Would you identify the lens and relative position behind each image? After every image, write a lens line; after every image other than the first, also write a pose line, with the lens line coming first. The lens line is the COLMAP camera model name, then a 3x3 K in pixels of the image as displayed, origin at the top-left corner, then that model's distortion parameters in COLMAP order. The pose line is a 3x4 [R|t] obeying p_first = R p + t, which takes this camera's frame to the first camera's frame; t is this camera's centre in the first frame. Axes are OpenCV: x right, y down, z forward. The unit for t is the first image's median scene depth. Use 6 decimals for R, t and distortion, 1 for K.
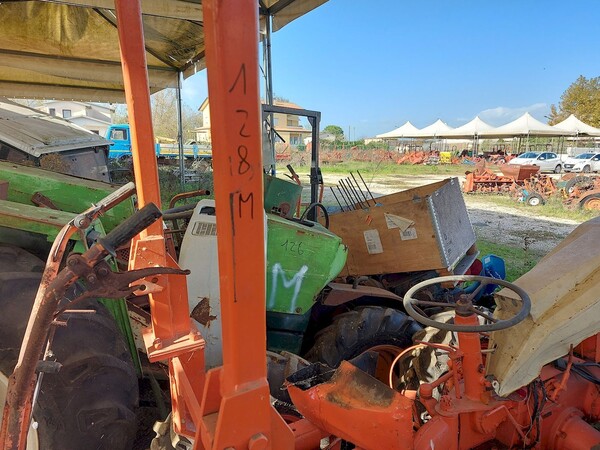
lens RADIAL K [[432.3, 0, 300.0], [0, 432.3, 225.0], [0, 0, 1]] dist [0.104227, -0.102478]
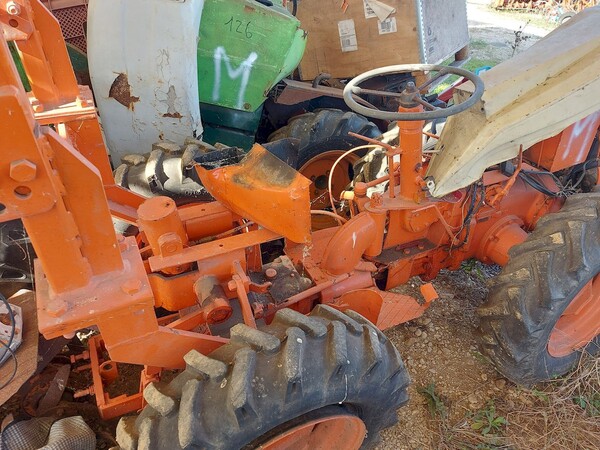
lens RADIAL K [[432.3, 0, 300.0], [0, 432.3, 225.0], [0, 0, 1]] dist [0.104227, -0.102478]
pose [[0.998115, 0.061280, -0.003475, 0.152904], [-0.055416, 0.924041, 0.378256, 0.091223], [0.026390, -0.377351, 0.925694, 0.080501]]
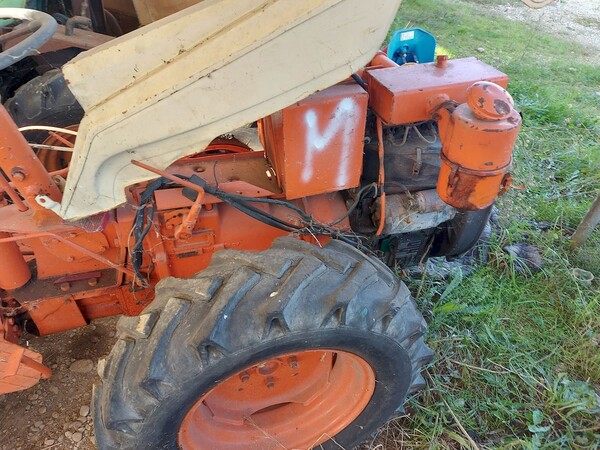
lens RADIAL K [[432.3, 0, 300.0], [0, 432.3, 225.0], [0, 0, 1]] dist [0.104227, -0.102478]
pose [[0.974659, 0.188411, -0.120585, 0.785884], [-0.109311, 0.871468, 0.478116, 0.048094], [0.195169, -0.452819, 0.869979, 0.463756]]
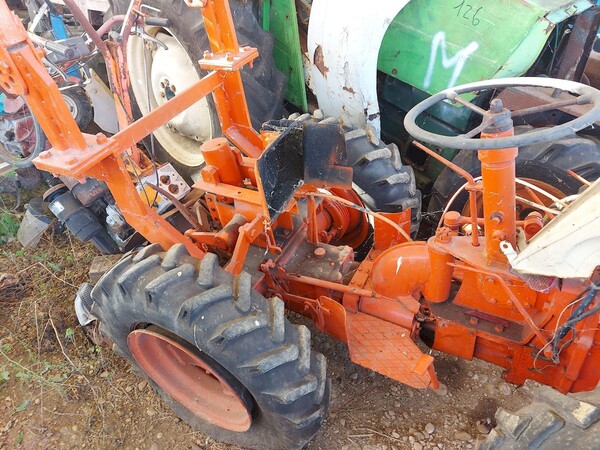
lens RADIAL K [[432.3, 0, 300.0], [0, 432.3, 225.0], [0, 0, 1]] dist [0.104227, -0.102478]
pose [[0.520405, 0.472751, -0.711116, 0.668611], [-0.114807, 0.863941, 0.490332, 0.031172], [0.846167, -0.173530, 0.503874, 0.356110]]
